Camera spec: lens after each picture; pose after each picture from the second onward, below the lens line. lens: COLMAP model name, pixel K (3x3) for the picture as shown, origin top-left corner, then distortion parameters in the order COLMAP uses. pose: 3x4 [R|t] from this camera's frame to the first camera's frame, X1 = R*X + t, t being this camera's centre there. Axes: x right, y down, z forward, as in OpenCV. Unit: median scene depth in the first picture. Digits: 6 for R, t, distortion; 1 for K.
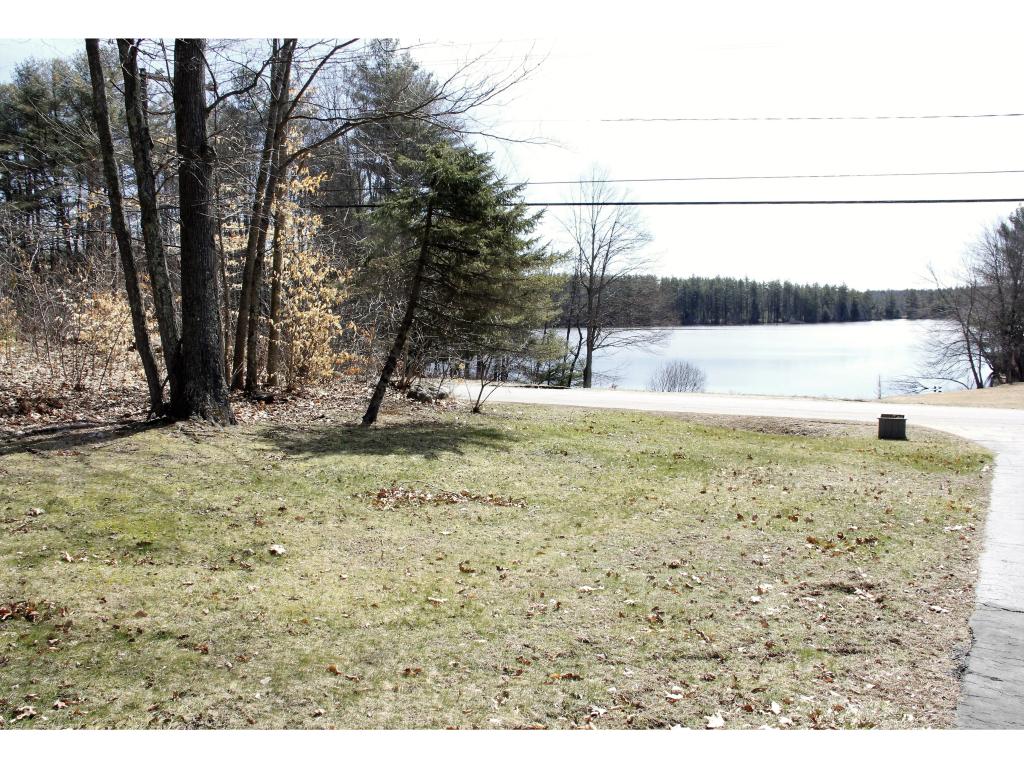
lens RADIAL K [[816.1, 0, 541.6], [0, 816.1, 362.6], [0, 0, 1]] dist [-0.099628, 0.067377]
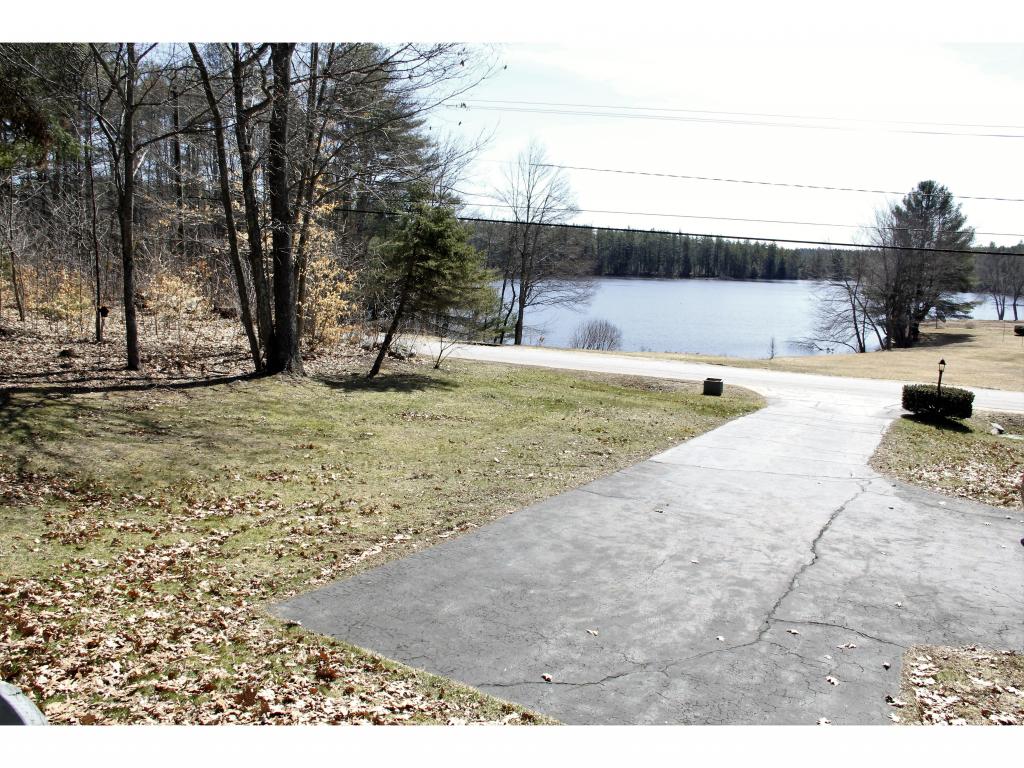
lens RADIAL K [[826.4, 0, 517.3], [0, 826.4, 401.3], [0, 0, 1]] dist [-0.173850, 0.131703]
pose [[0.998238, 0.029198, 0.051649, -0.002480], [-0.035068, 0.992552, 0.116666, -0.018302], [-0.047858, -0.118272, 0.991827, -0.158103]]
